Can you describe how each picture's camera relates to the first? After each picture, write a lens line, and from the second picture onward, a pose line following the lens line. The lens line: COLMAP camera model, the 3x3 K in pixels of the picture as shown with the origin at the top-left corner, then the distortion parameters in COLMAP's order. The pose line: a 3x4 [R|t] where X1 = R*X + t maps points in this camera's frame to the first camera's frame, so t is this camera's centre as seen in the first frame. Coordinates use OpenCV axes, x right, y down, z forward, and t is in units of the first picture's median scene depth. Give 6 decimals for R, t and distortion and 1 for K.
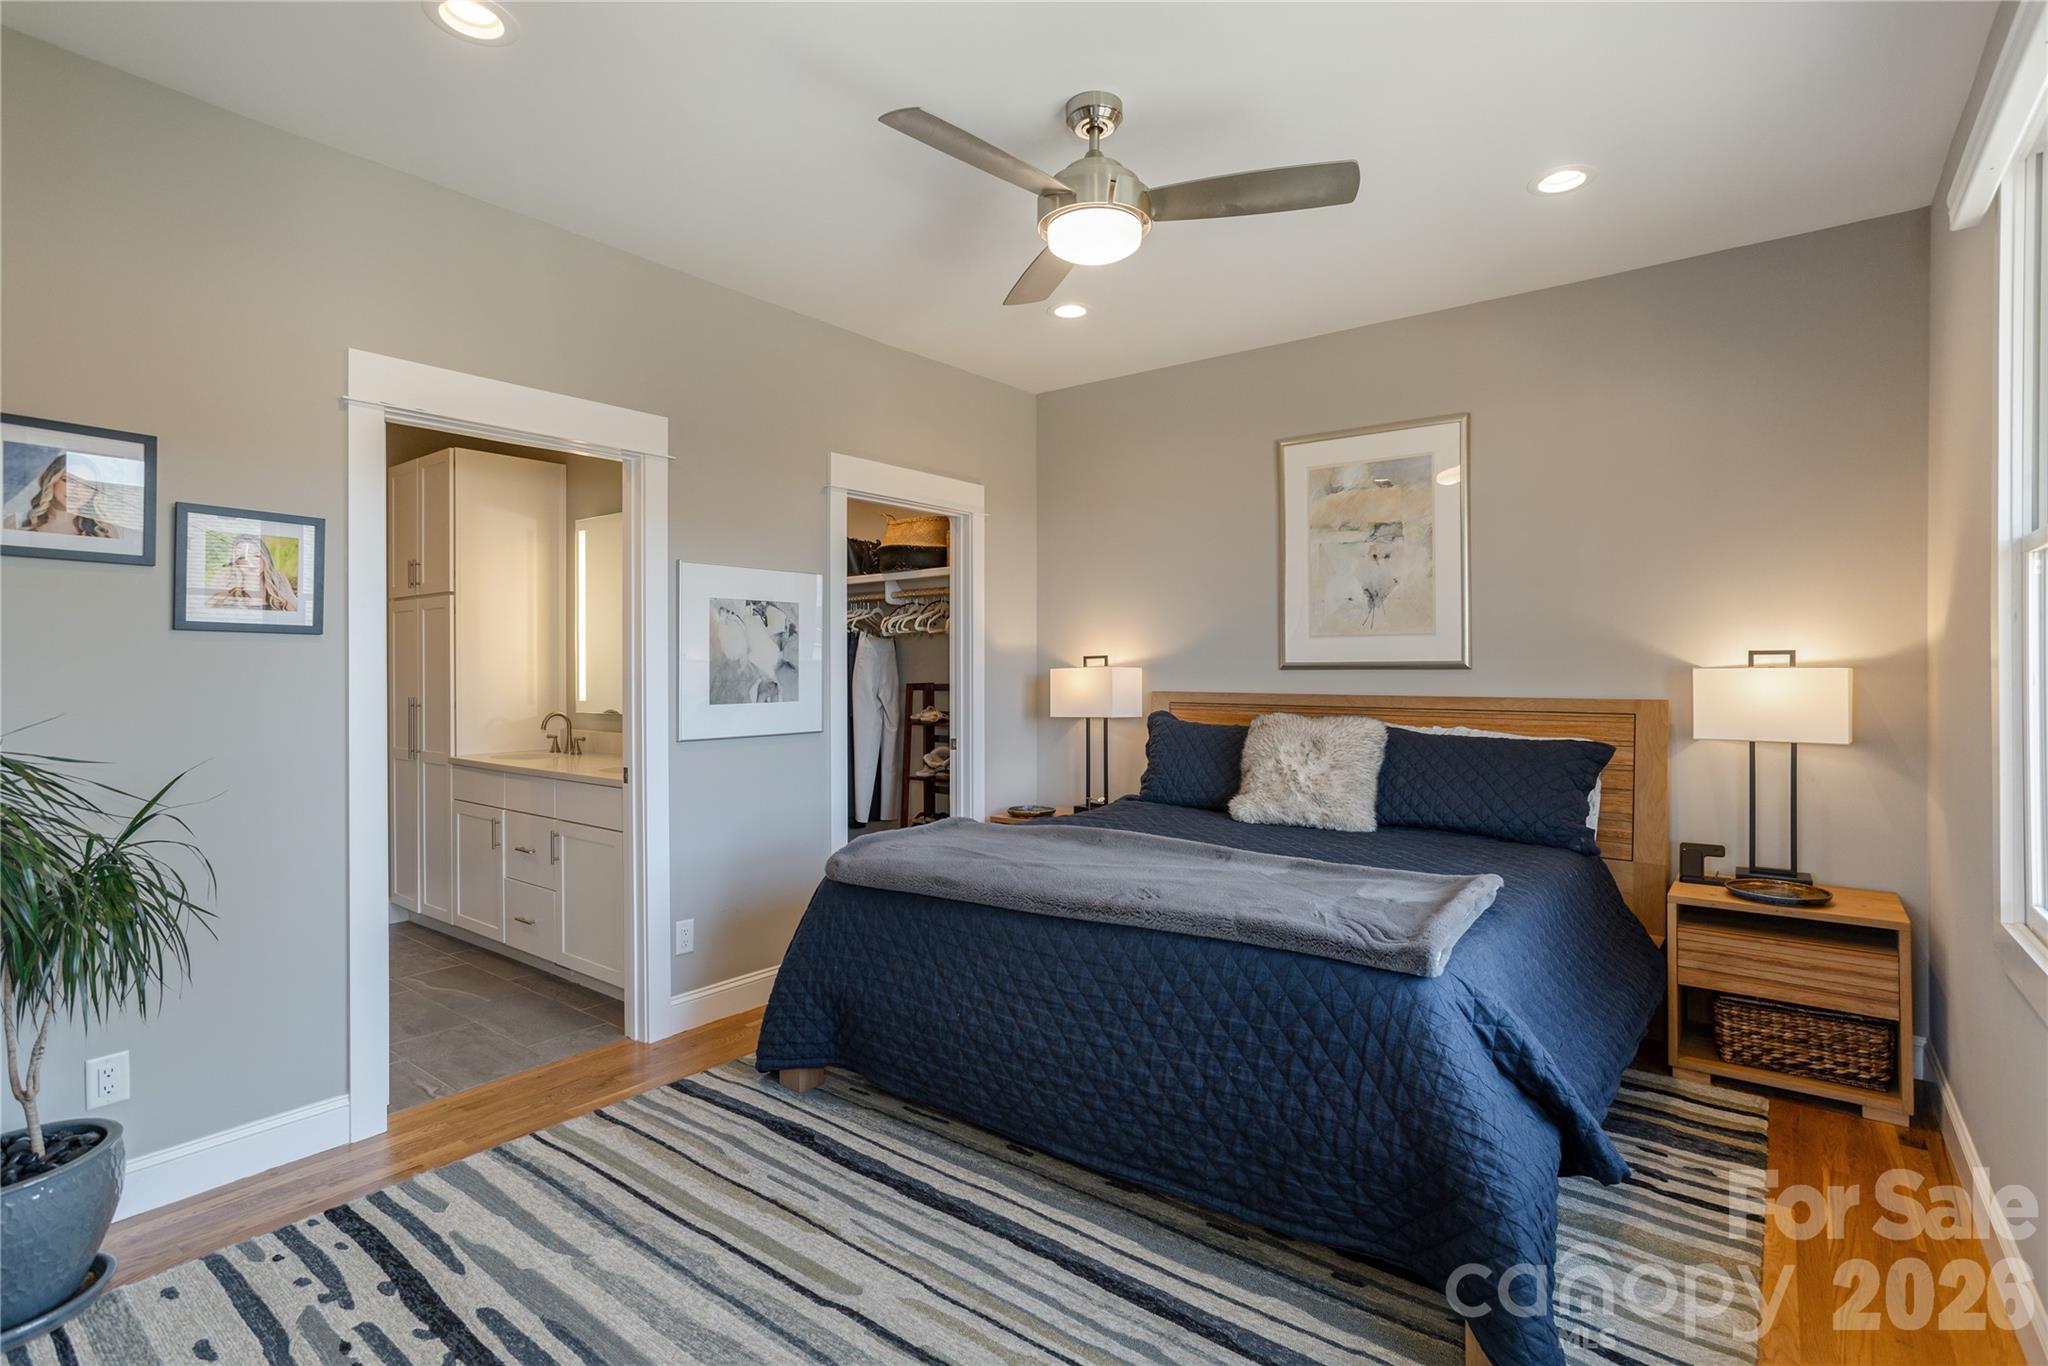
lens RADIAL K [[962.4, 0, 1024.0], [0, 962.4, 683.0], [0, 0, 1]] dist [-0.001131, -0.000124]
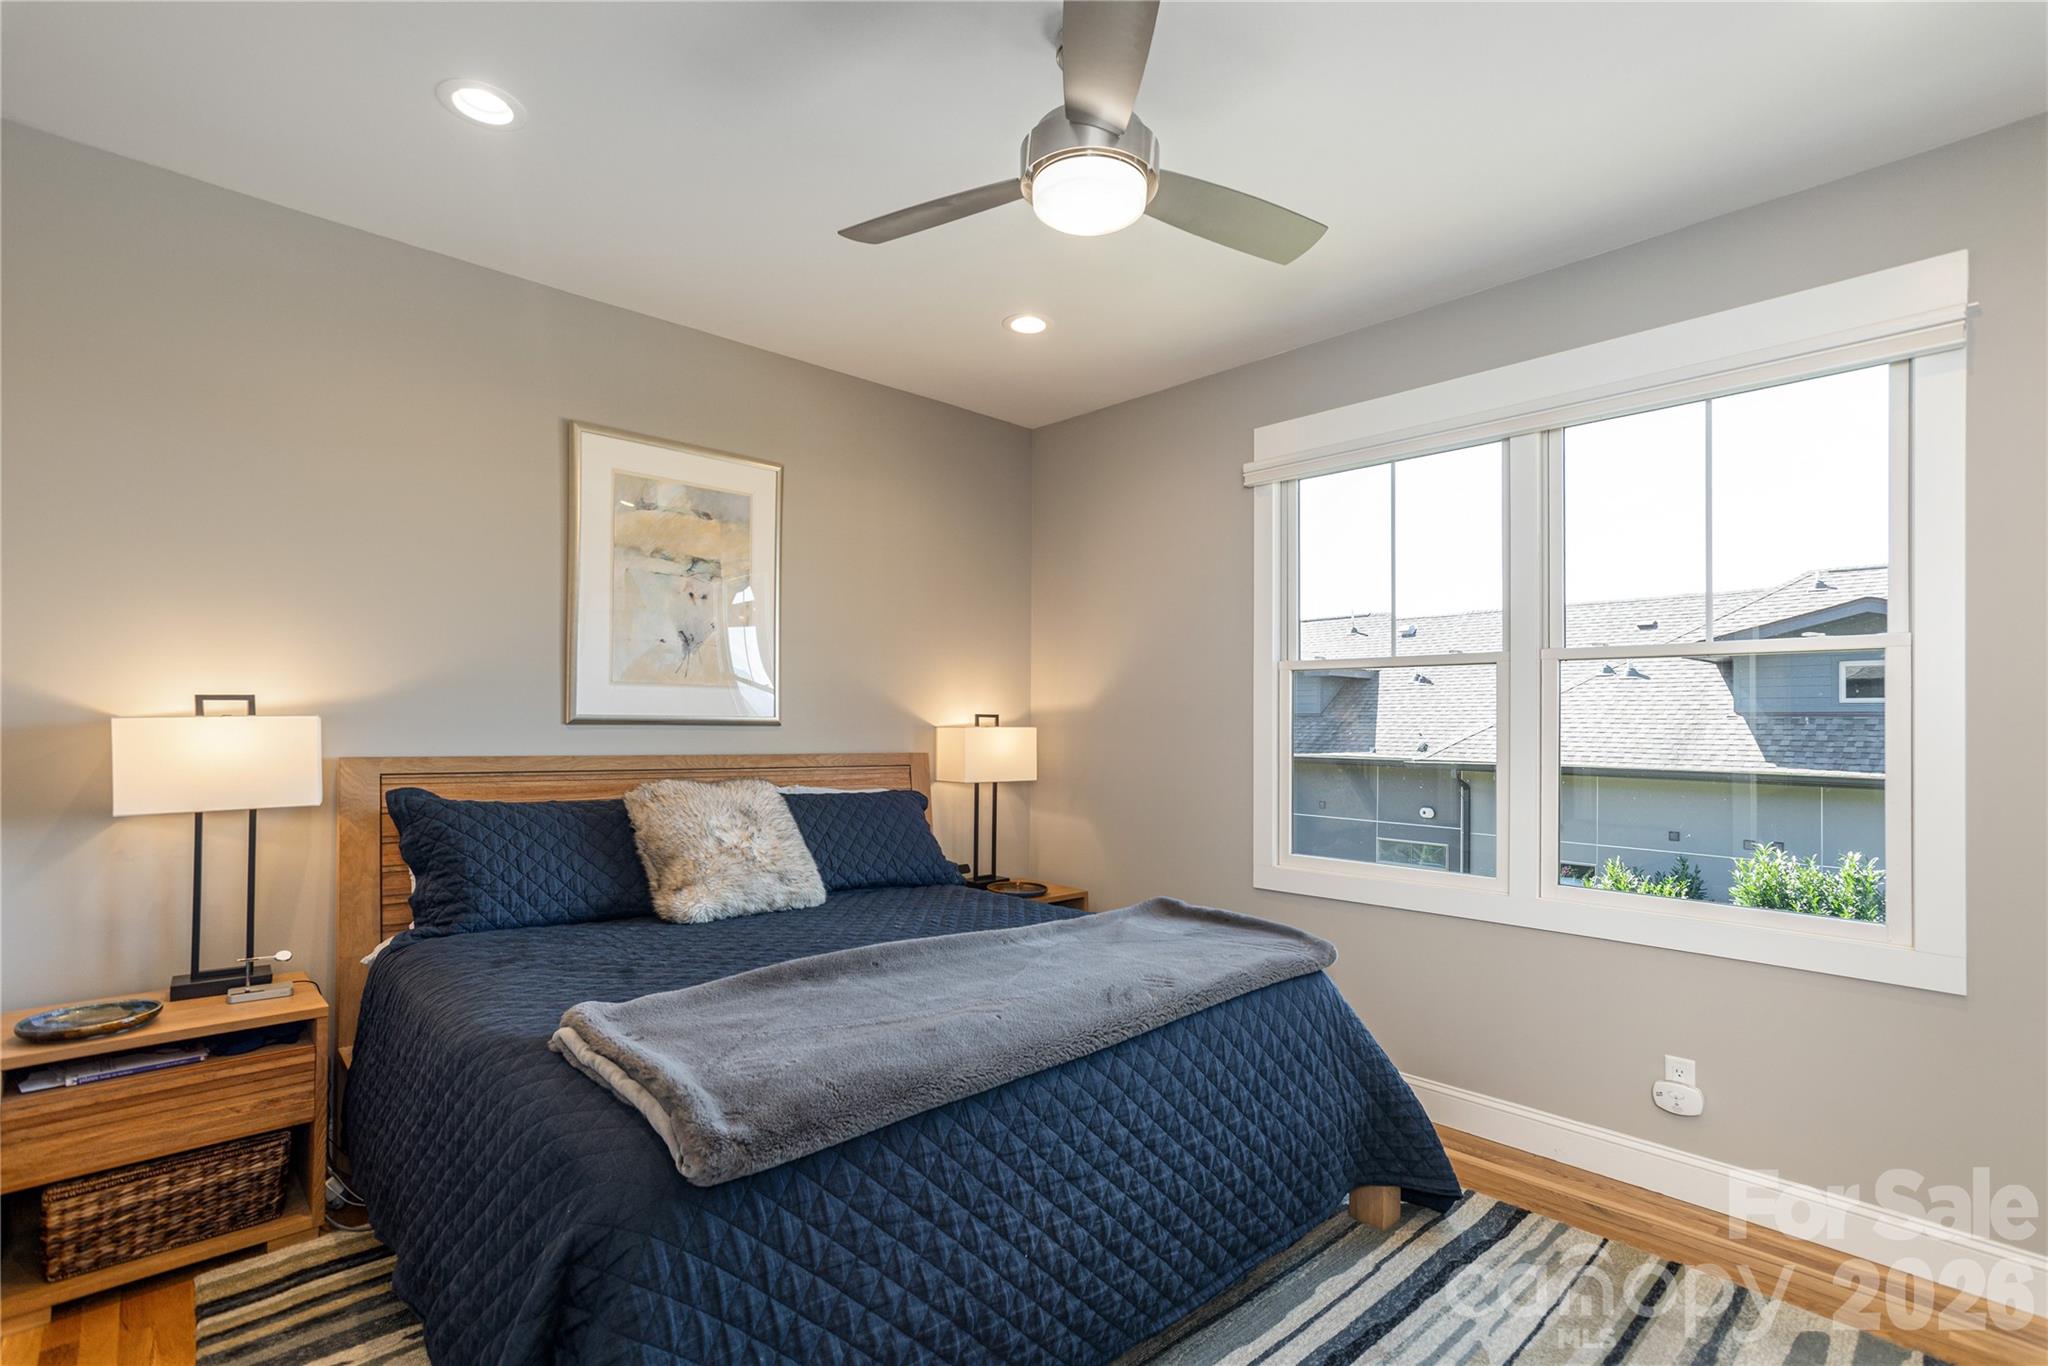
lens RADIAL K [[1029.2, 0, 1026.2], [0, 1029.2, 721.1], [0, 0, 1]] dist [0.000378, 0.000093]
pose [[0.183949, 0.006851, 0.982912, -0.492820], [0.001742, 0.999972, -0.007295, -0.010728], [-0.982934, 0.003054, 0.183932, 0.535196]]
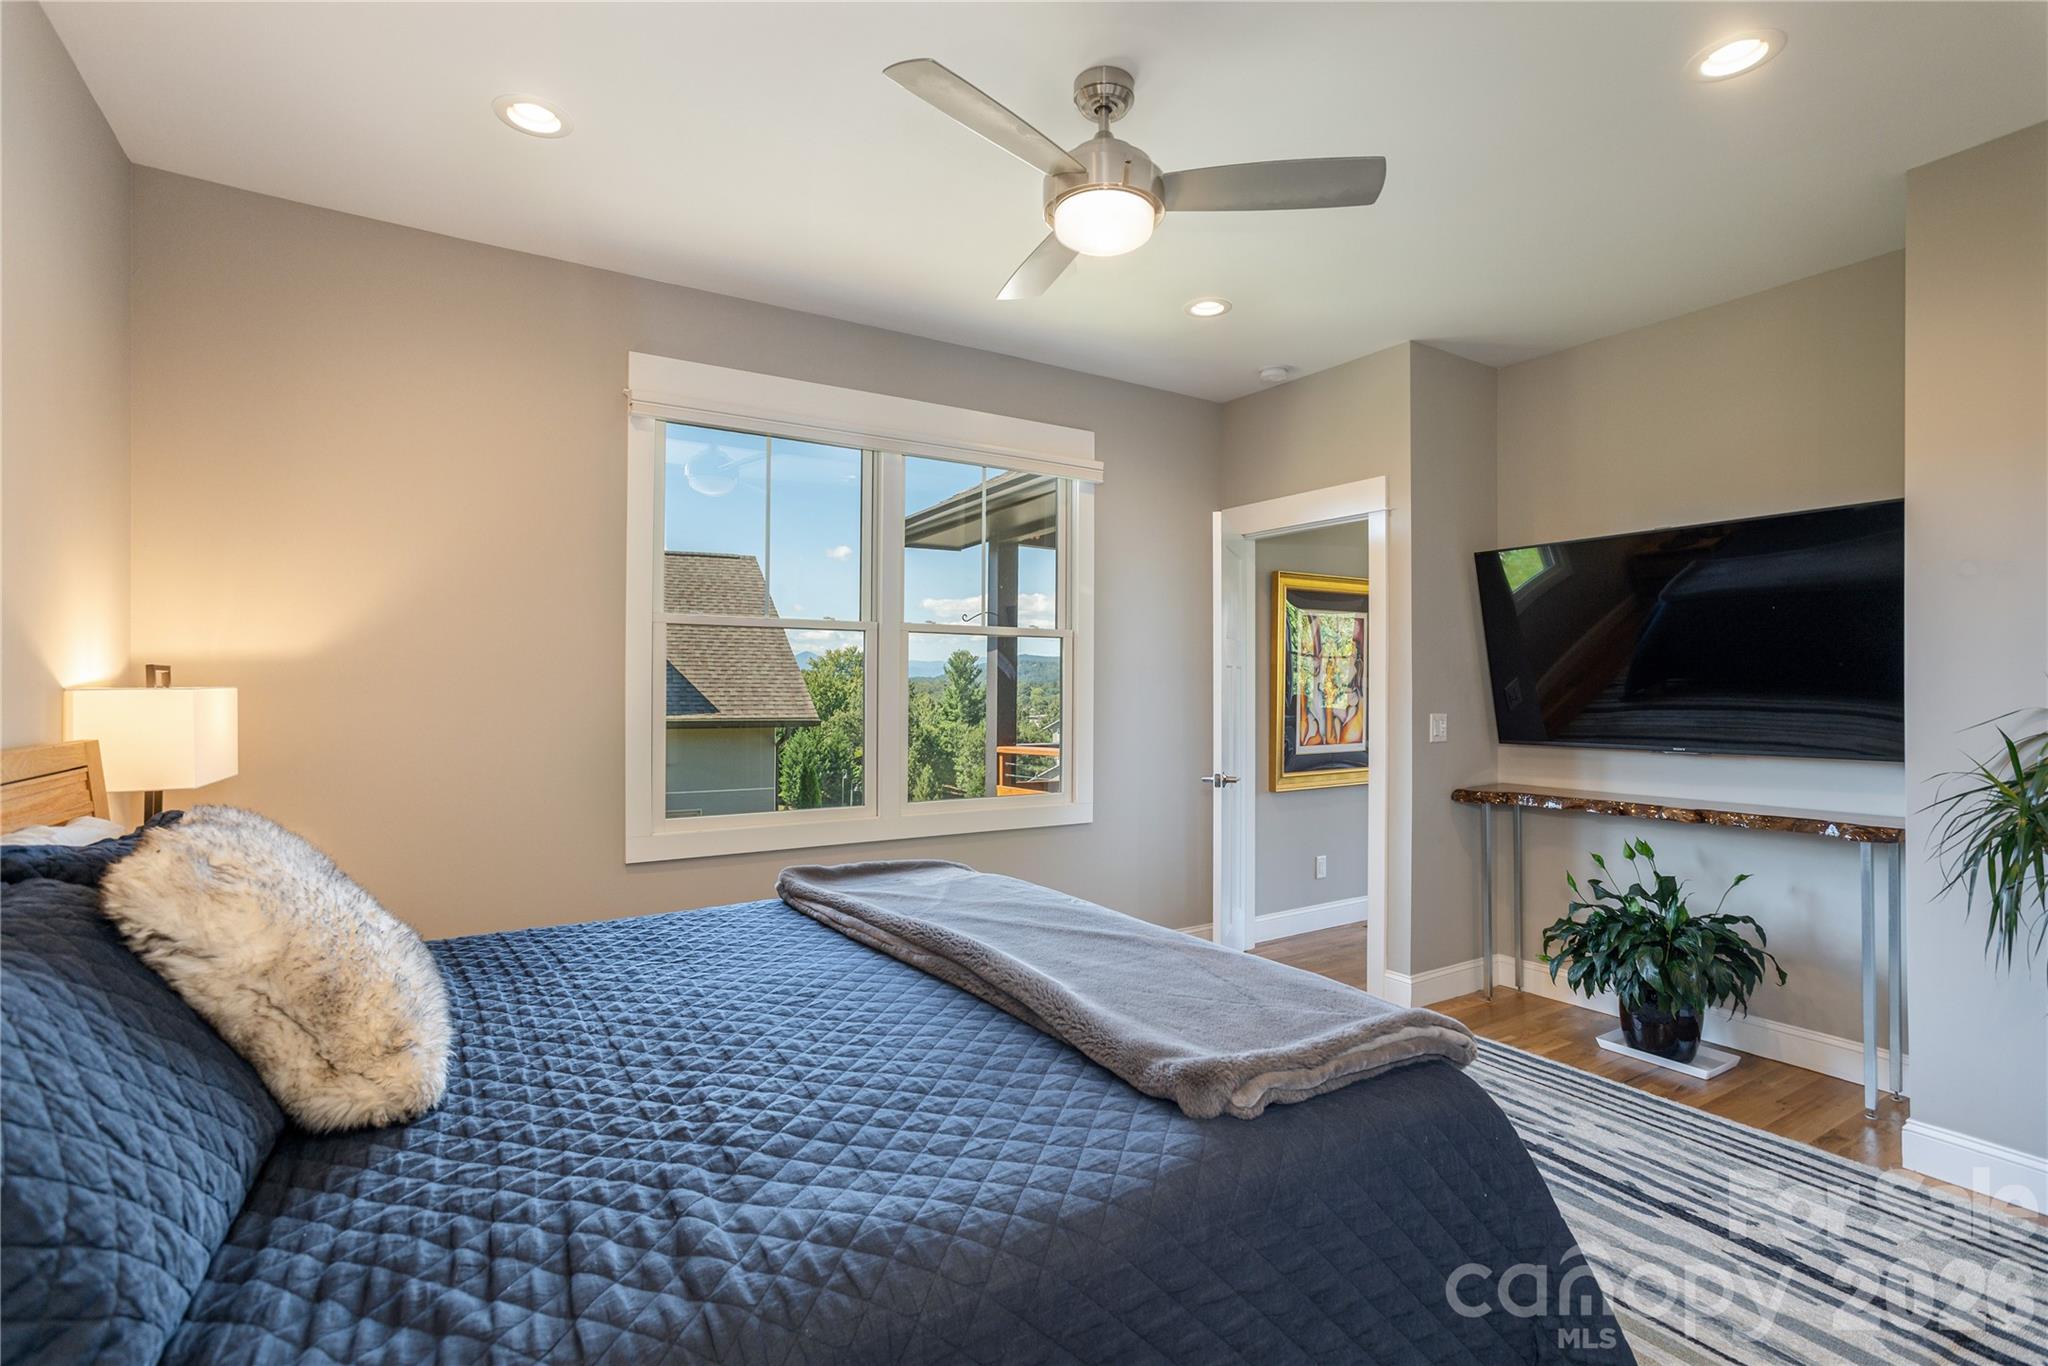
lens RADIAL K [[1004.7, 0, 1024.0], [0, 1004.7, 683.0], [0, 0, 1]] dist [-0.001743, -0.000225]
pose [[-0.944681, -0.004930, 0.327954, -0.102528], [-0.002355, 0.999963, 0.008248, -0.021215], [-0.327982, 0.007019, -0.944658, 1.187537]]
